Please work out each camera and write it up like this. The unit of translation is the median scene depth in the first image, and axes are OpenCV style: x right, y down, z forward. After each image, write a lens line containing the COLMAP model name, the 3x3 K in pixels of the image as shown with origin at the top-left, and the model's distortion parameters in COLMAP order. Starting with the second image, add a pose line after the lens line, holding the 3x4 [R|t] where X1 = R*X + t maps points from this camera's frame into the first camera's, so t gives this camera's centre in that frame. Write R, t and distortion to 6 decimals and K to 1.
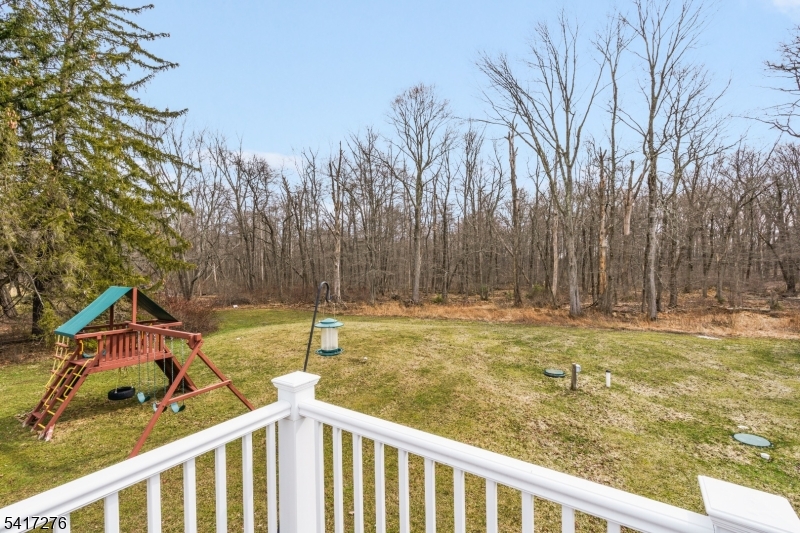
lens RADIAL K [[352.6, 0, 399.2], [0, 352.6, 268.0], [0, 0, 1]] dist [-0.004747, -0.000421]
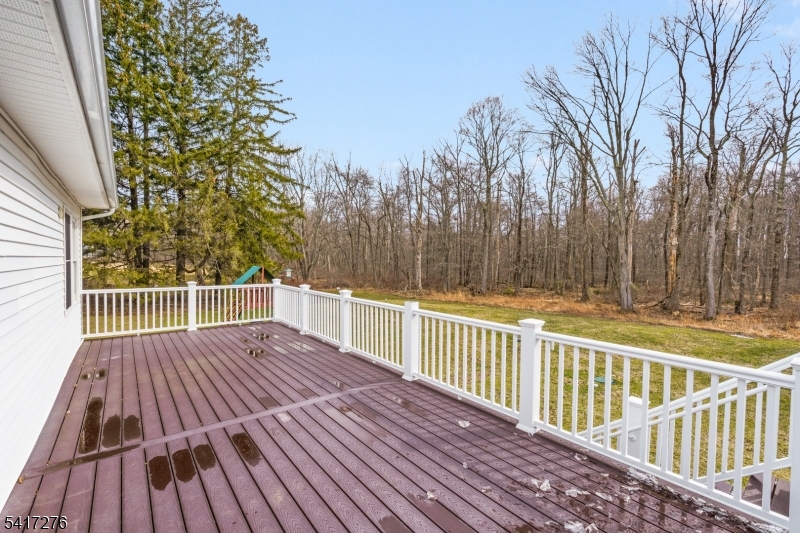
lens RADIAL K [[352.6, 0, 400.5], [0, 352.6, 266.2], [0, 0, 1]] dist [-0.004747, -0.000421]
pose [[0.951620, 0.027029, -0.306086, 0.243986], [-0.022937, 0.999593, 0.016958, 0.003379], [0.306420, -0.009117, 0.951853, -0.263300]]
